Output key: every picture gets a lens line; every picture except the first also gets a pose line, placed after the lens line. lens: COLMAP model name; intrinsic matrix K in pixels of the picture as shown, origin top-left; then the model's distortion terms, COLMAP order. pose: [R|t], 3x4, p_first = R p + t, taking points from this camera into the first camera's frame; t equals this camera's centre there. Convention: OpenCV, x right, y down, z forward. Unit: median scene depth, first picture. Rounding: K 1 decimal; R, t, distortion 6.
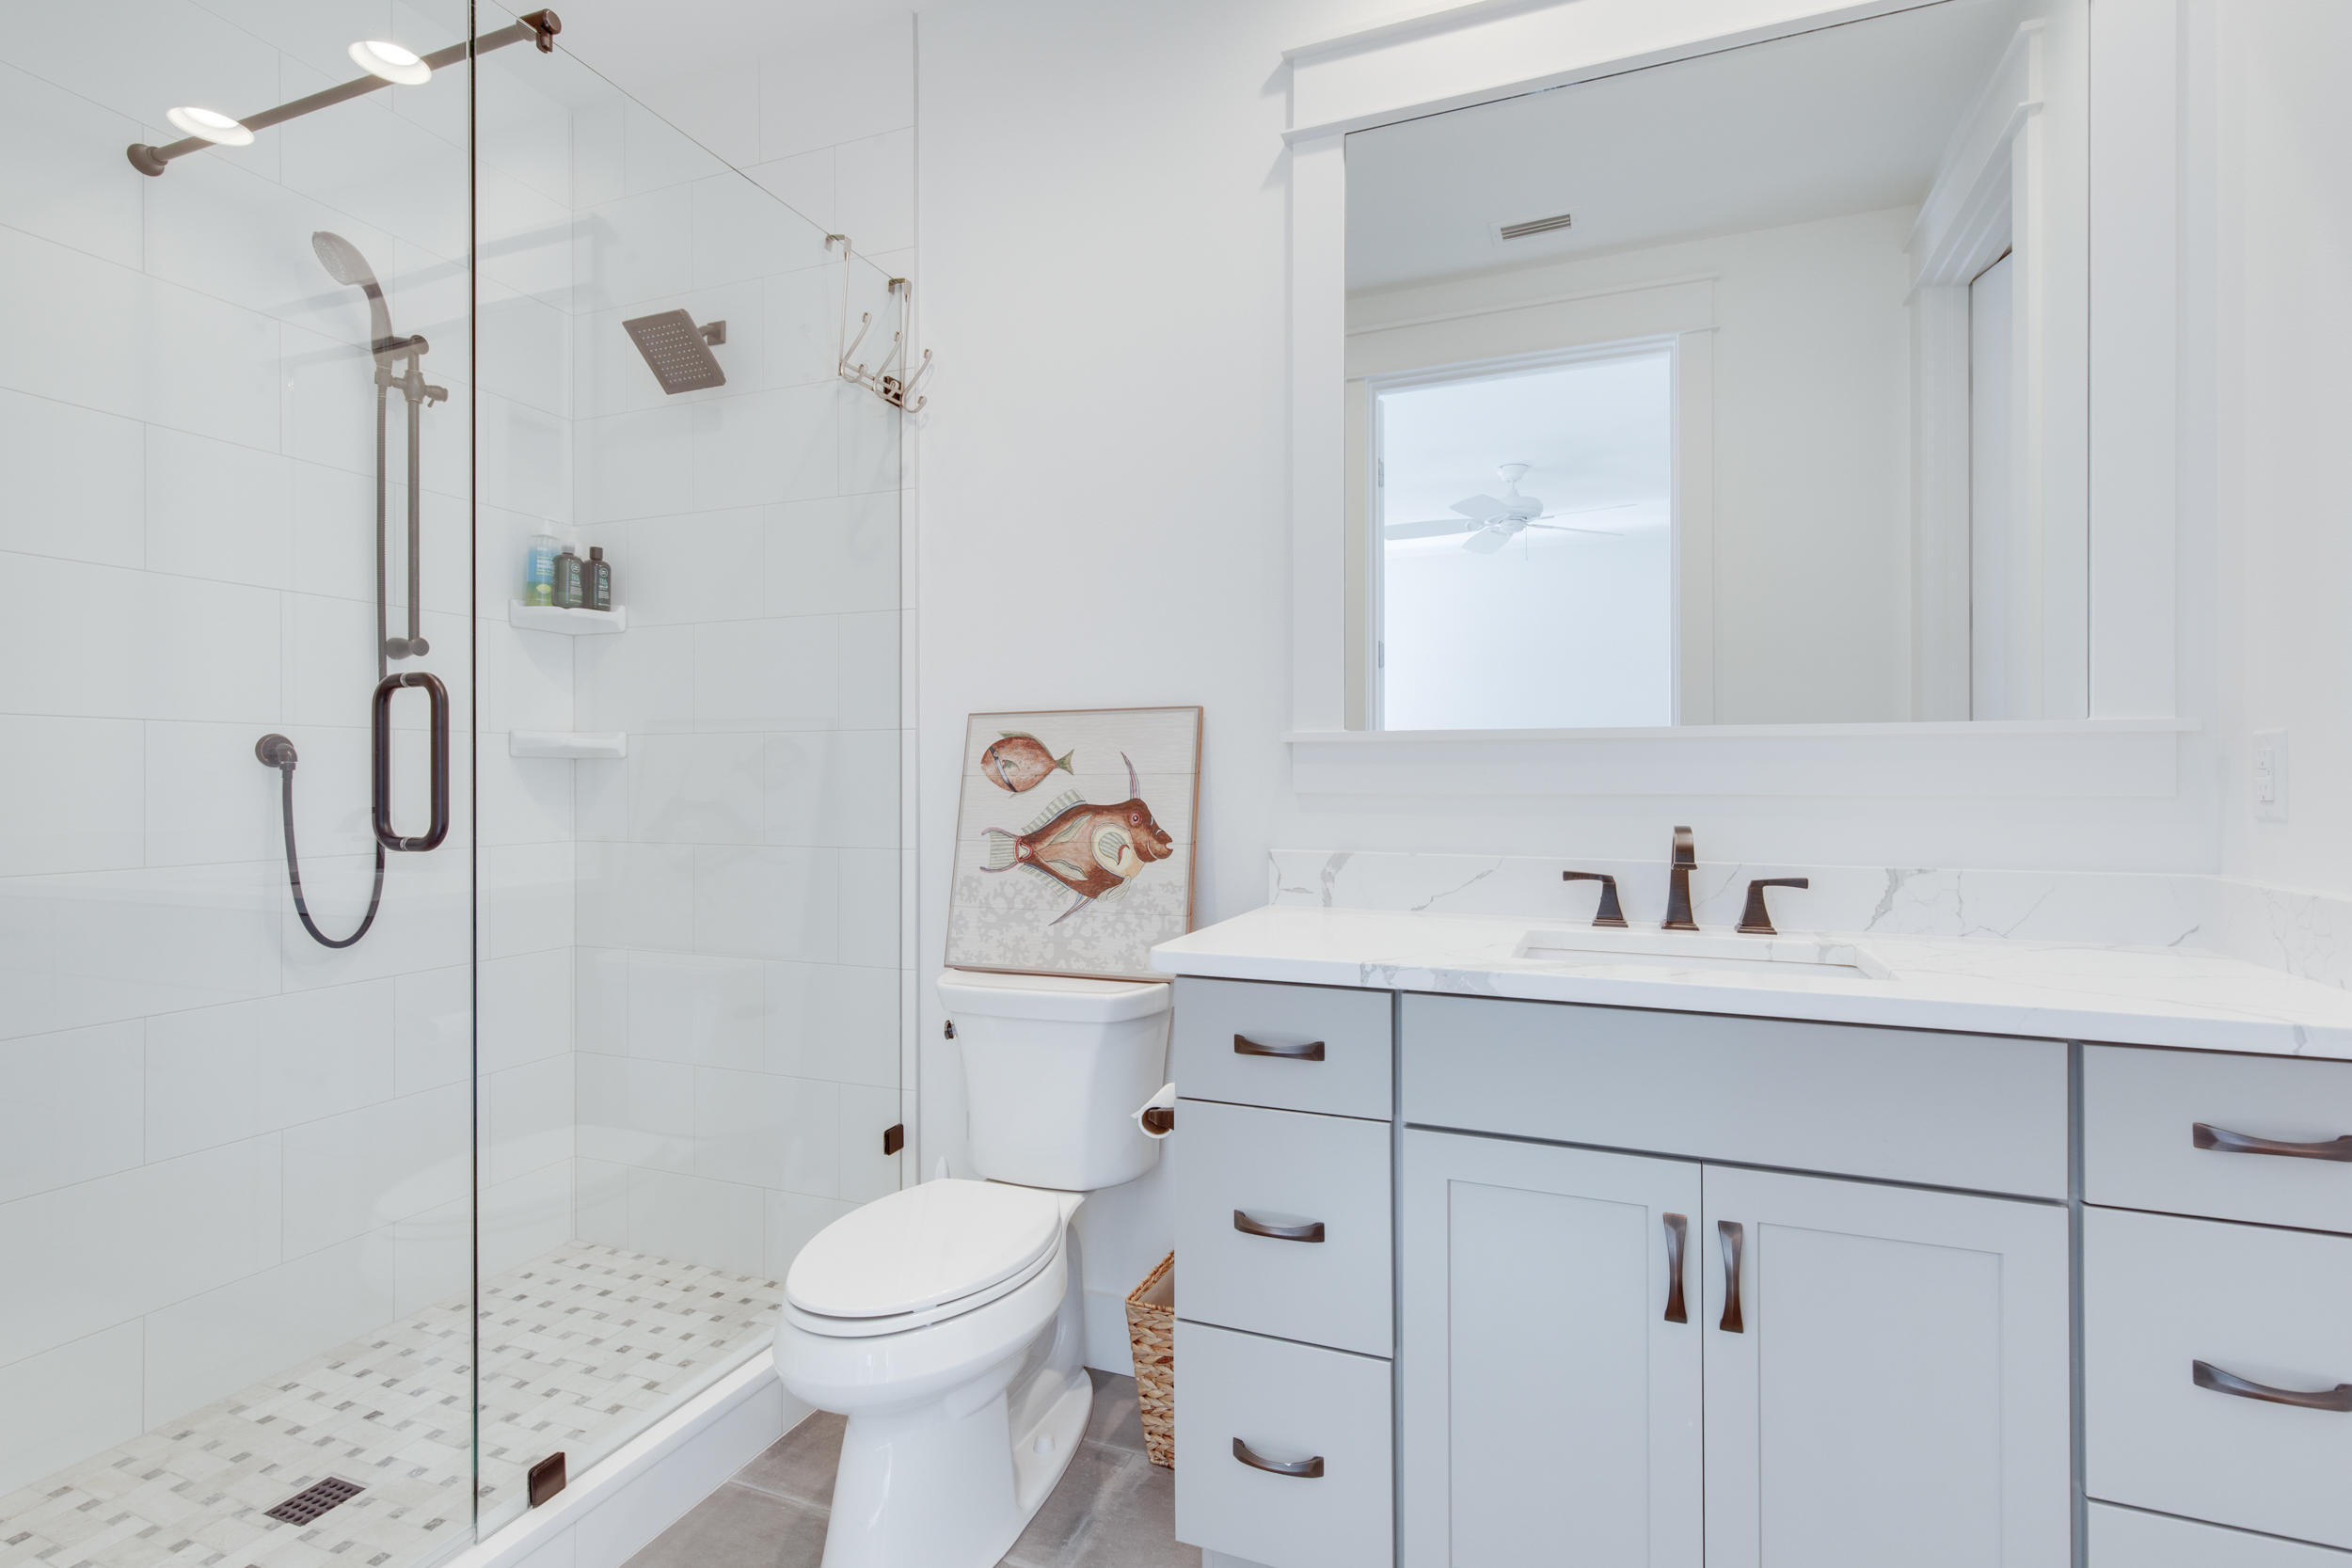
lens RADIAL K [[1096.7, 0, 1166.8], [0, 1096.7, 777.9], [0, 0, 1]] dist [0.007822, -0.002331]
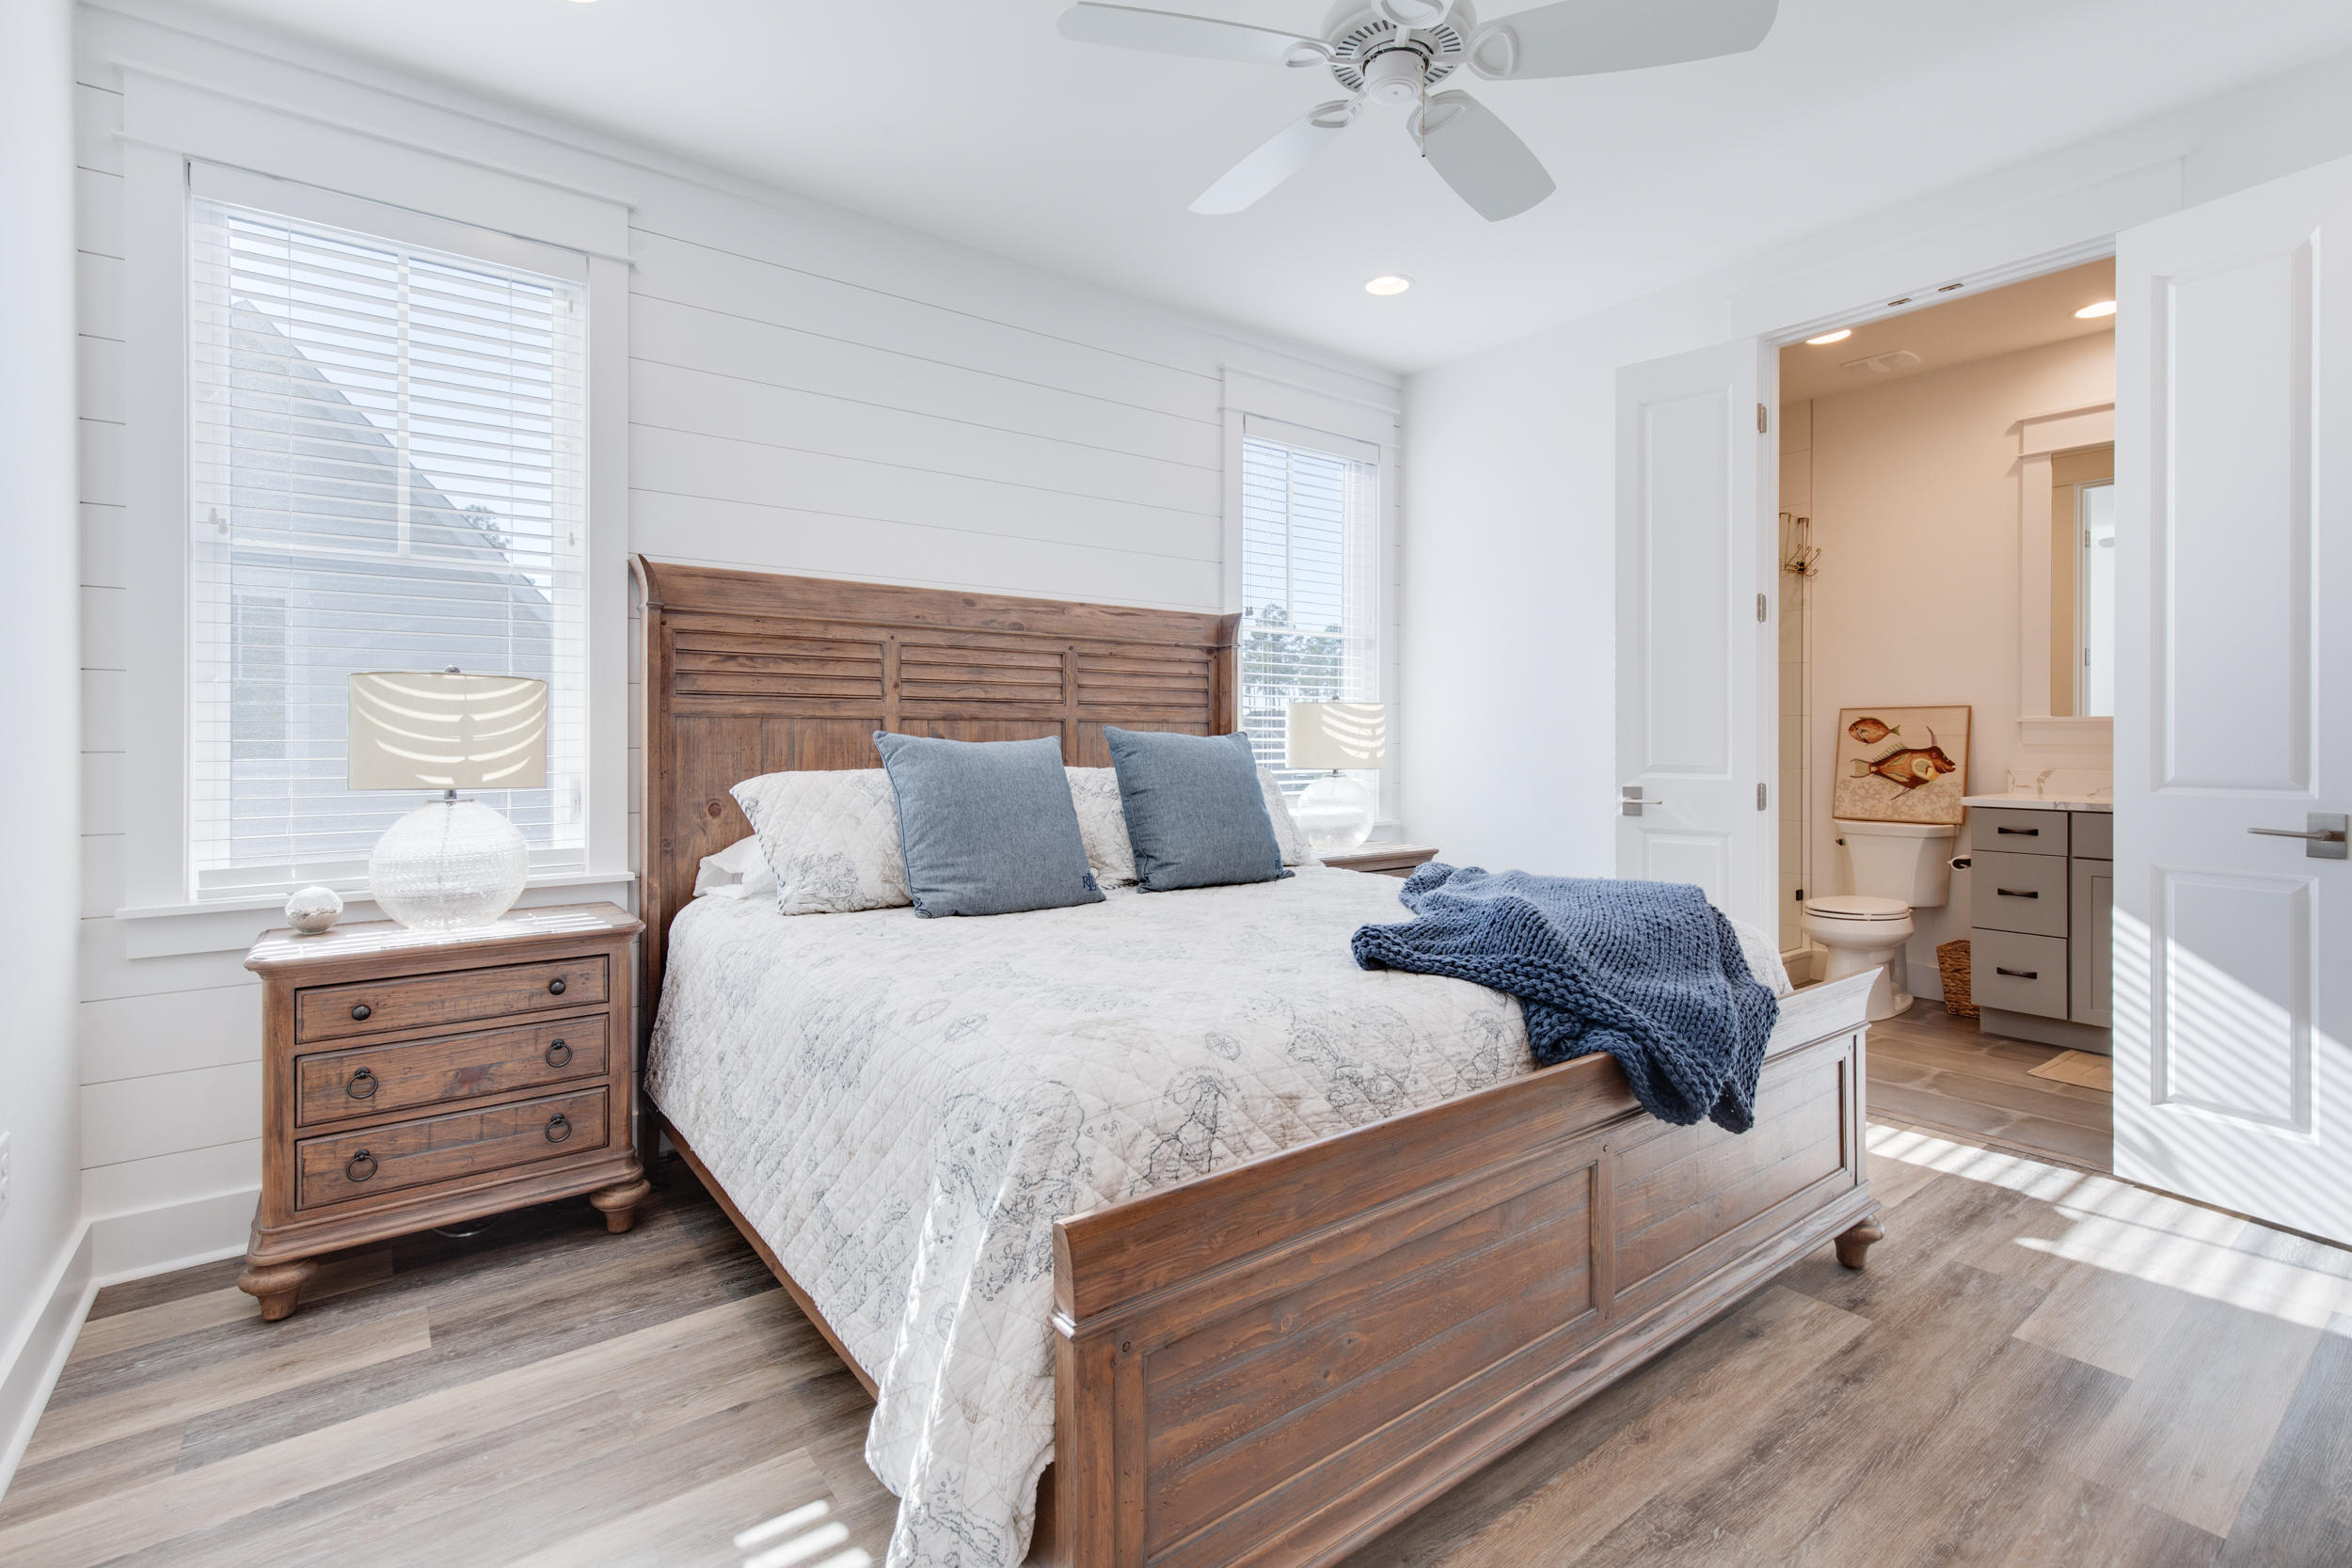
lens RADIAL K [[1096.7, 0, 1170.1], [0, 1096.7, 741.6], [0, 0, 1]] dist [0.007822, -0.002331]
pose [[0.864495, 0.004633, -0.502620, -0.255615], [-0.004283, 0.999989, 0.001851, 0.011856], [0.502624, 0.000552, 0.864505, -1.807010]]
